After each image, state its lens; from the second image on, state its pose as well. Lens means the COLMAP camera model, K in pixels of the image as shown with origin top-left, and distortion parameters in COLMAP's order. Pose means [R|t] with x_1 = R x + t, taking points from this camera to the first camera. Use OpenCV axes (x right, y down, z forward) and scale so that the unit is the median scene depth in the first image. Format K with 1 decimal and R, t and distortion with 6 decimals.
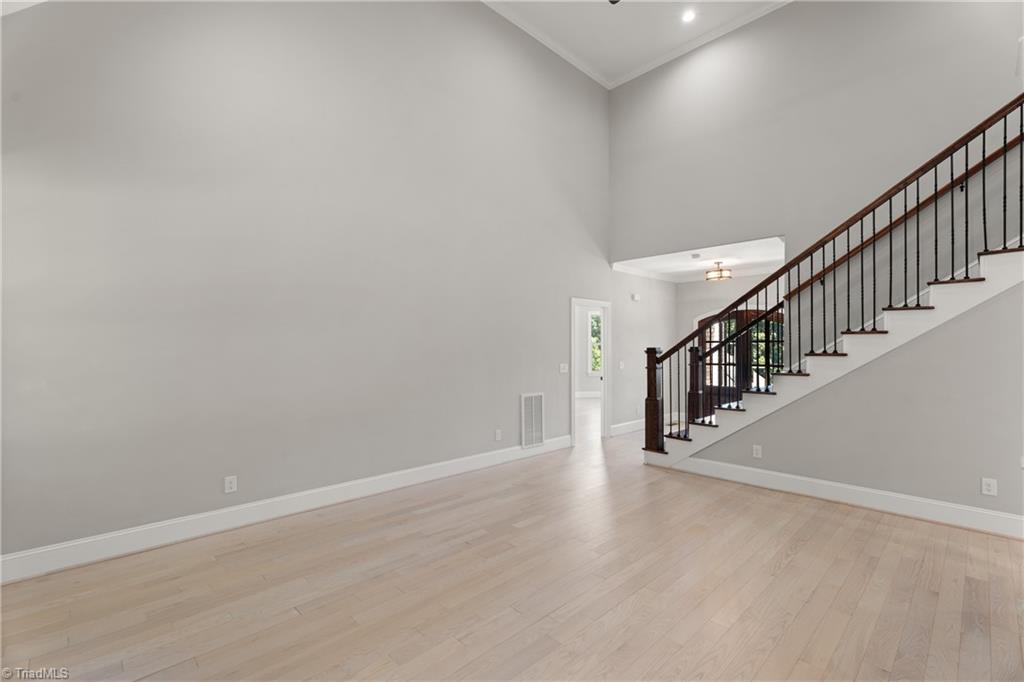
lens RADIAL K [[459.5, 0, 506.5], [0, 459.5, 348.0], [0, 0, 1]] dist [0.000147, -0.000083]
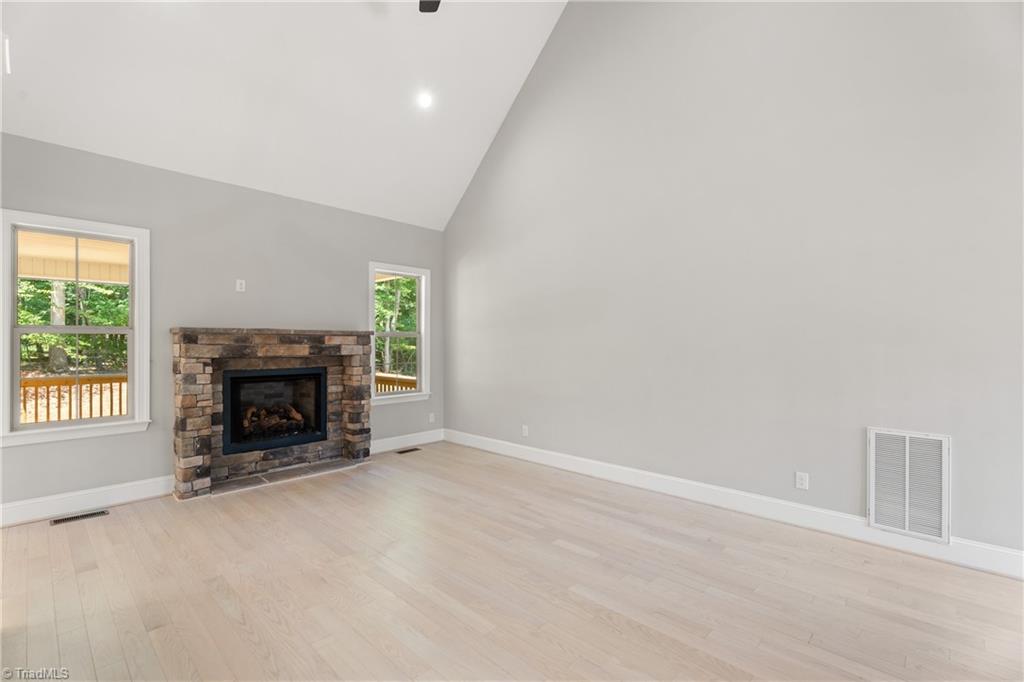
lens RADIAL K [[451.7, 0, 509.3], [0, 451.7, 343.4], [0, 0, 1]] dist [0.000490, 0.000051]
pose [[0.042655, -0.000183, -0.999090, 0.756522], [-0.003310, 0.999994, -0.000324, 0.001310], [0.999084, 0.003320, 0.042654, 0.729028]]
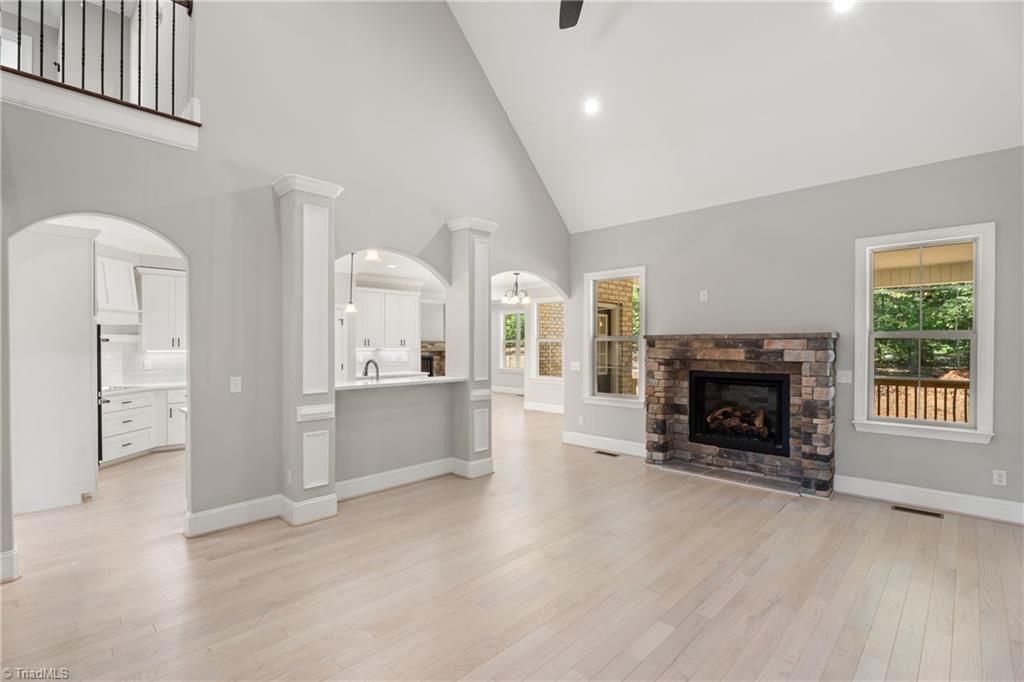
lens RADIAL K [[474.2, 0, 509.6], [0, 474.2, 347.2], [0, 0, 1]] dist [-0.003000, -0.000157]
pose [[-0.999450, -0.001473, -0.033139, 0.221439], [-0.001741, 0.999966, 0.008058, -0.006700], [0.033126, 0.008111, -0.999418, 1.392258]]
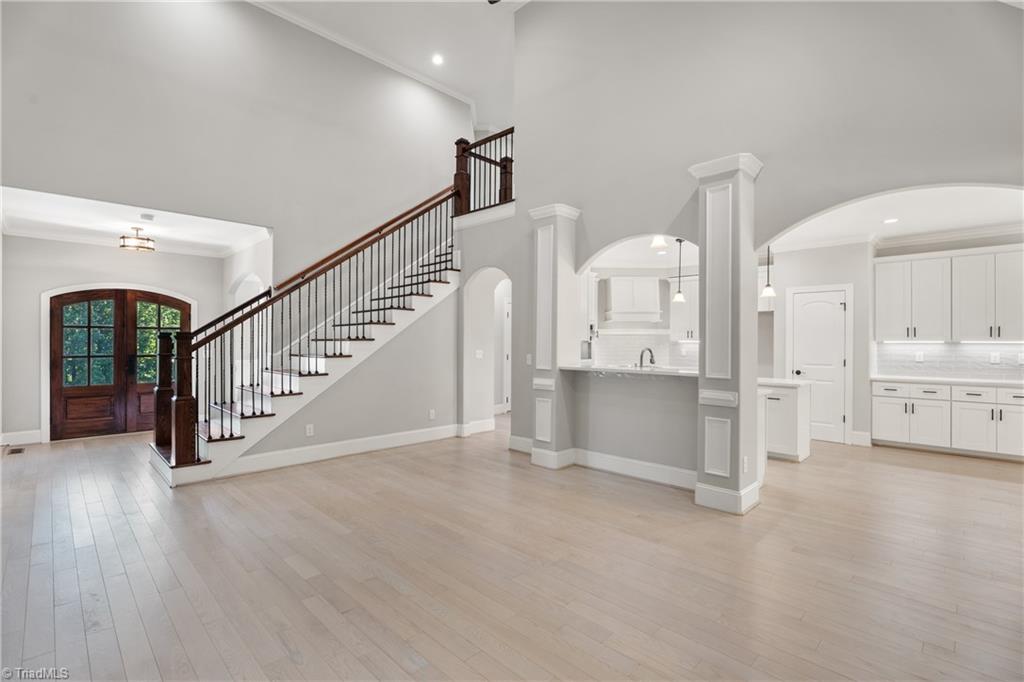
lens RADIAL K [[471.4, 0, 510.2], [0, 471.4, 334.8], [0, 0, 1]] dist [-0.001944, -0.000362]
pose [[-0.016988, 0.012513, 0.999777, -0.610005], [-0.000793, 0.999921, -0.012529, 0.017286], [-0.999855, -0.001005, -0.016977, 0.591354]]
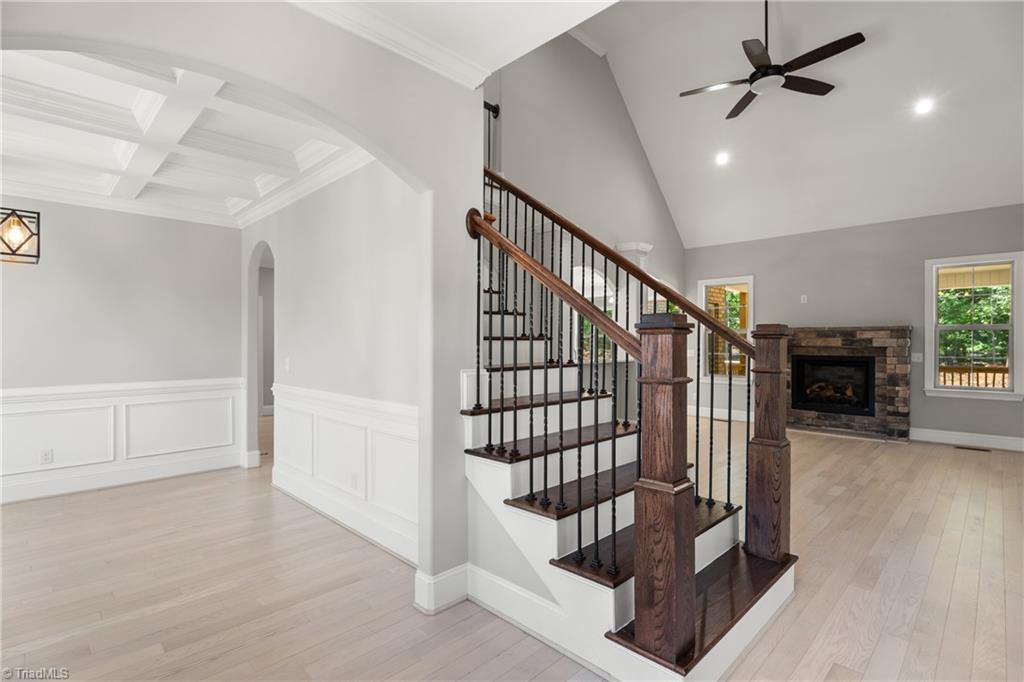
lens RADIAL K [[491.8, 0, 512.0], [0, 491.8, 341.0], [0, 0, 1]] dist [0.001660, 0.000231]
pose [[-0.999754, -0.002786, -0.022019, 0.740407], [-0.002800, 0.999996, 0.000593, 0.017552], [0.022017, 0.000655, -0.999757, 1.873568]]
